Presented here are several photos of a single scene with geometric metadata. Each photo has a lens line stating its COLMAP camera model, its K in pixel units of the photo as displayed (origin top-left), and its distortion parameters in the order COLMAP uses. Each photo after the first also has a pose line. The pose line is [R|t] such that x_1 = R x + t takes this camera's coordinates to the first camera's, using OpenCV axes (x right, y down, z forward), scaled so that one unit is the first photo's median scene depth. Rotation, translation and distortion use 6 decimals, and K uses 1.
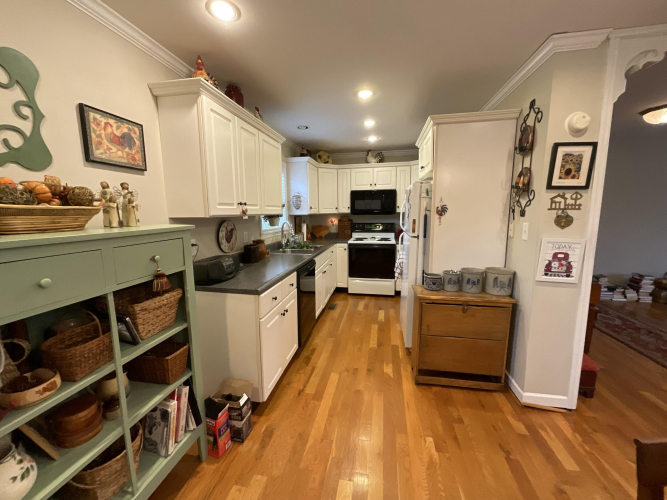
lens RADIAL K [[269.7, 0, 334.8], [0, 269.7, 249.4], [0, 0, 1]] dist [-0.000098, -0.000257]
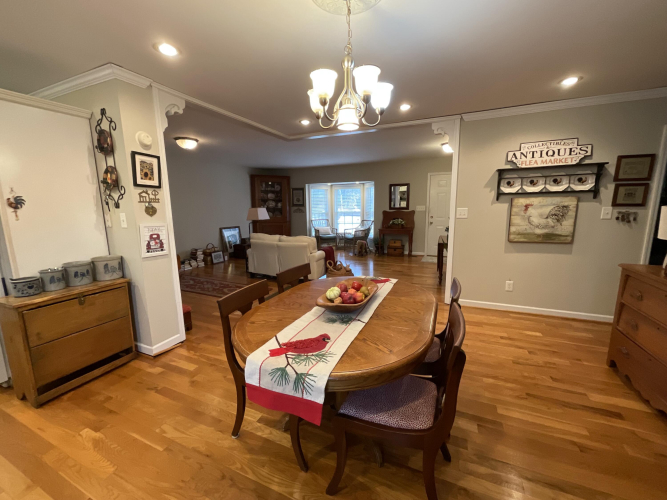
lens RADIAL K [[269.9, 0, 332.5], [0, 269.9, 249.7], [0, 0, 1]] dist [-0.001046, 0.000206]
pose [[0.223603, -0.153954, 0.962445, -0.278336], [0.144131, 0.981813, 0.123567, 0.049833], [-0.963965, 0.111088, 0.241726, -0.185405]]
